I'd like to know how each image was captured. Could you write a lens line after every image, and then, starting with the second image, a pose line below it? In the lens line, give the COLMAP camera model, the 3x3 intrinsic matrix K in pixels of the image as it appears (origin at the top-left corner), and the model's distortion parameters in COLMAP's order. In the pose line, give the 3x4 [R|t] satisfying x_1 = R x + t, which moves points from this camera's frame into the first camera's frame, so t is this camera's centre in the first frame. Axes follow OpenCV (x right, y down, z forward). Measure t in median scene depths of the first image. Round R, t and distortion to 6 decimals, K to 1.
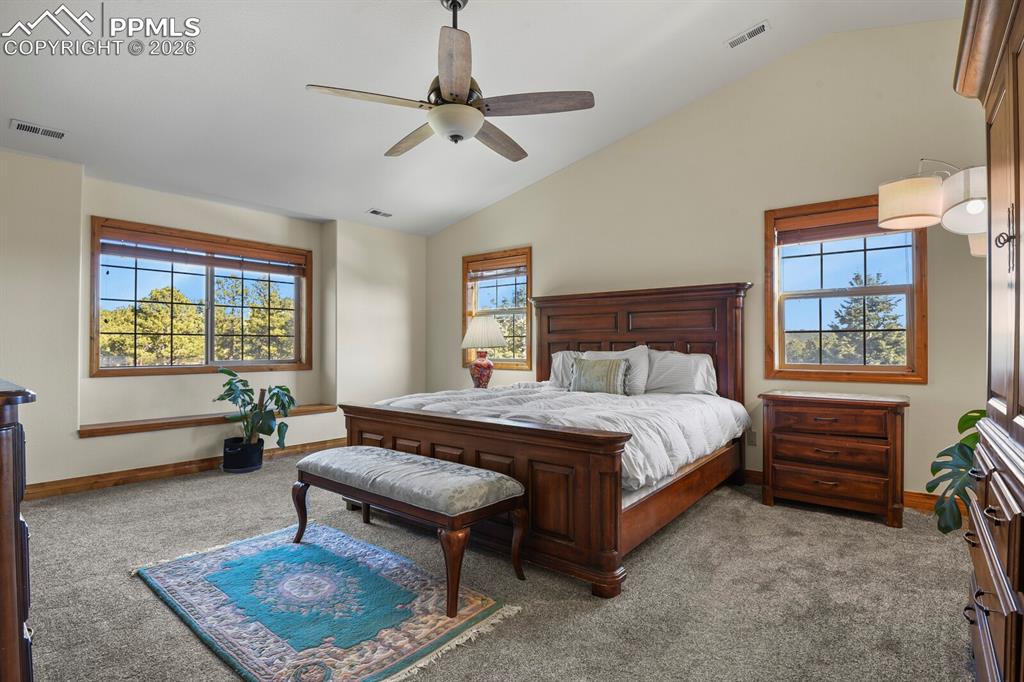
lens RADIAL K [[508.2, 0, 521.3], [0, 508.2, 341.0], [0, 0, 1]] dist [-0.028285, -0.001050]
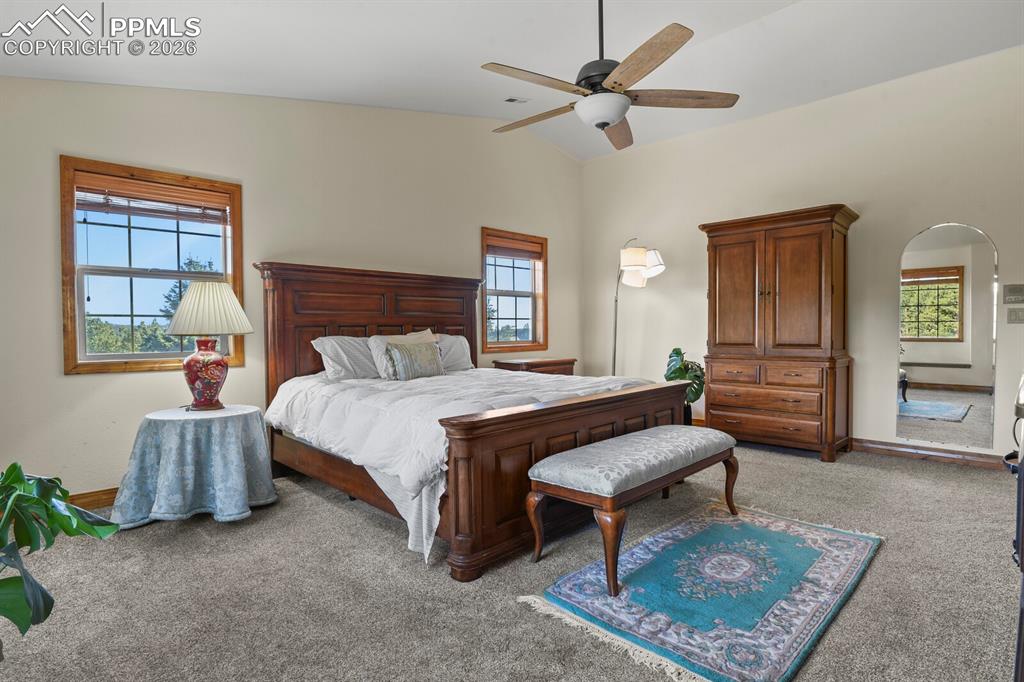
lens RADIAL K [[508.2, 0, 521.3], [0, 508.2, 341.0], [0, 0, 1]] dist [-0.028285, -0.001050]
pose [[0.115550, -0.024803, 0.992992, -0.804186], [-0.003028, 0.999675, 0.025322, 0.007307], [-0.993297, -0.005933, 0.115437, 0.712790]]
